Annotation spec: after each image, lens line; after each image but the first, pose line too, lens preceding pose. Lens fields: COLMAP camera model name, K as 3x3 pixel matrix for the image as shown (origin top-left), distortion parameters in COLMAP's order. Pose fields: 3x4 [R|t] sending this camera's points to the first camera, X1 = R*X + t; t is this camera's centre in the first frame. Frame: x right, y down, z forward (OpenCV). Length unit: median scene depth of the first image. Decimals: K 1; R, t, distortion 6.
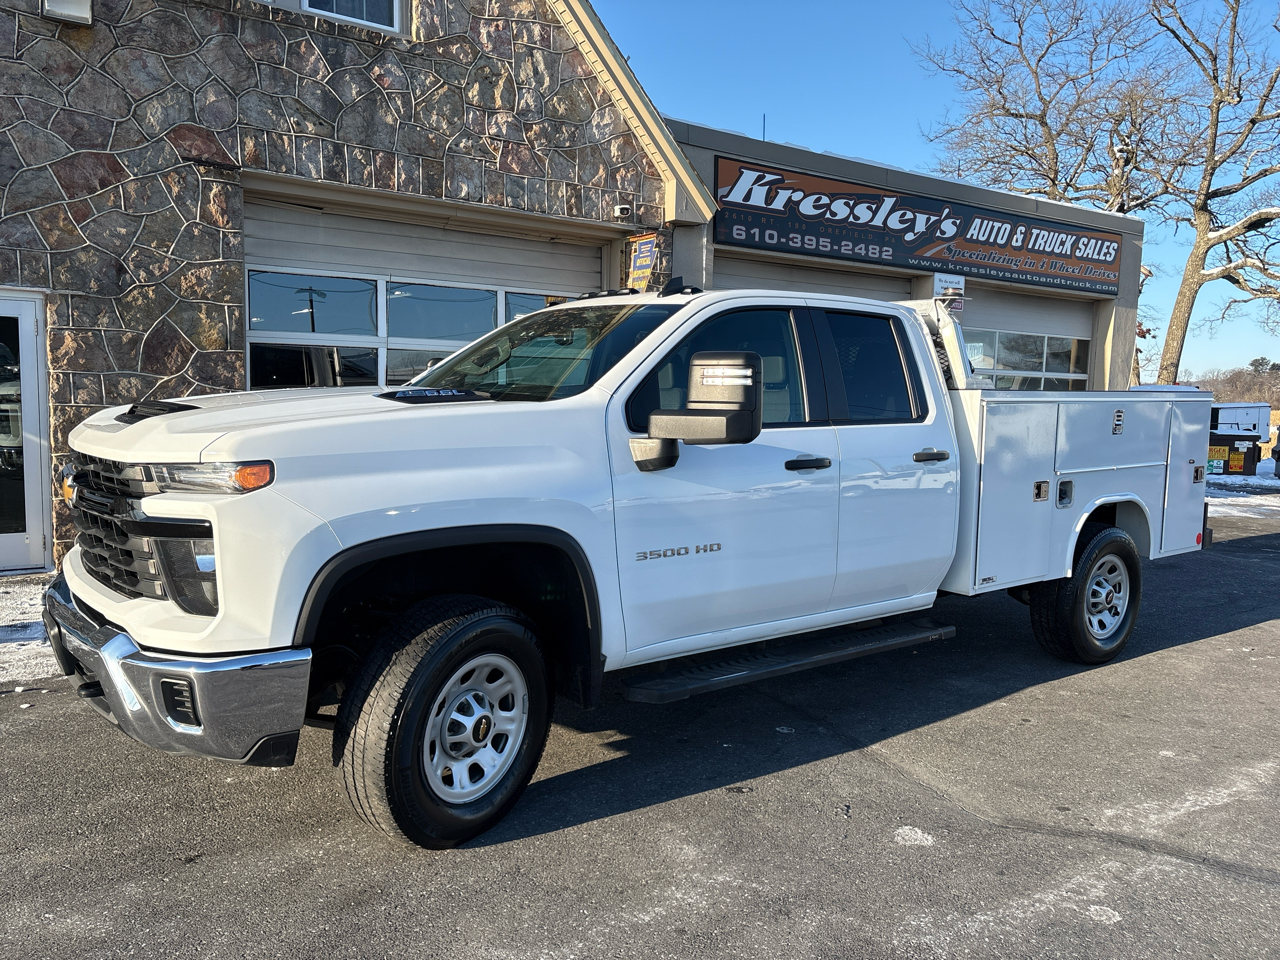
lens RADIAL K [[942.6, 0, 631.9], [0, 942.6, 476.1], [0, 0, 1]] dist [0.070954, -0.065562]
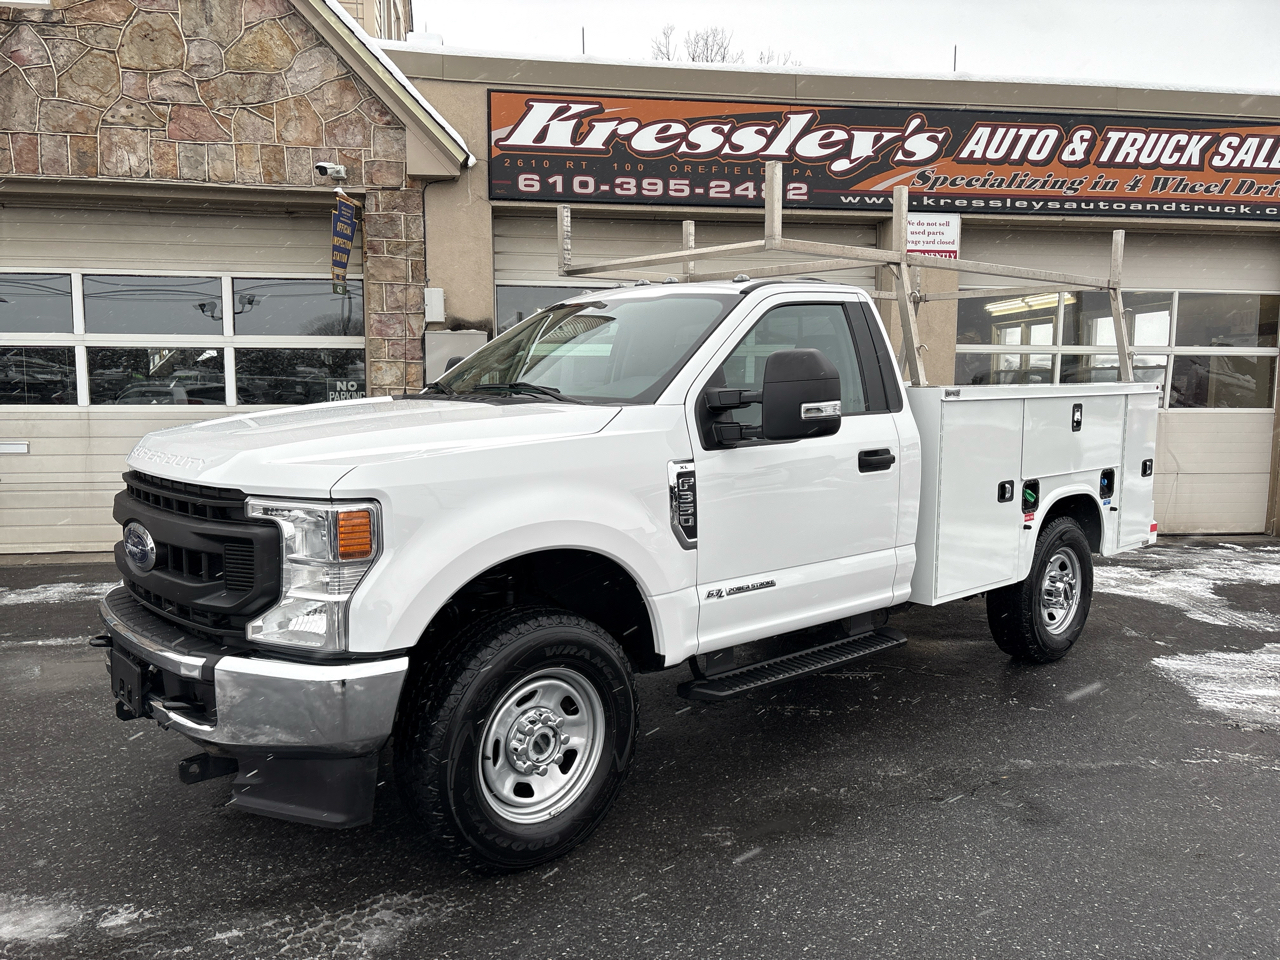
lens RADIAL K [[942.6, 0, 631.9], [0, 942.6, 476.1], [0, 0, 1]] dist [0.070954, -0.065562]
pose [[0.897889, 0.022247, -0.439660, 0.495666], [-0.023116, 0.999727, 0.003379, -0.017567], [0.439615, 0.007130, 0.898158, 0.305014]]
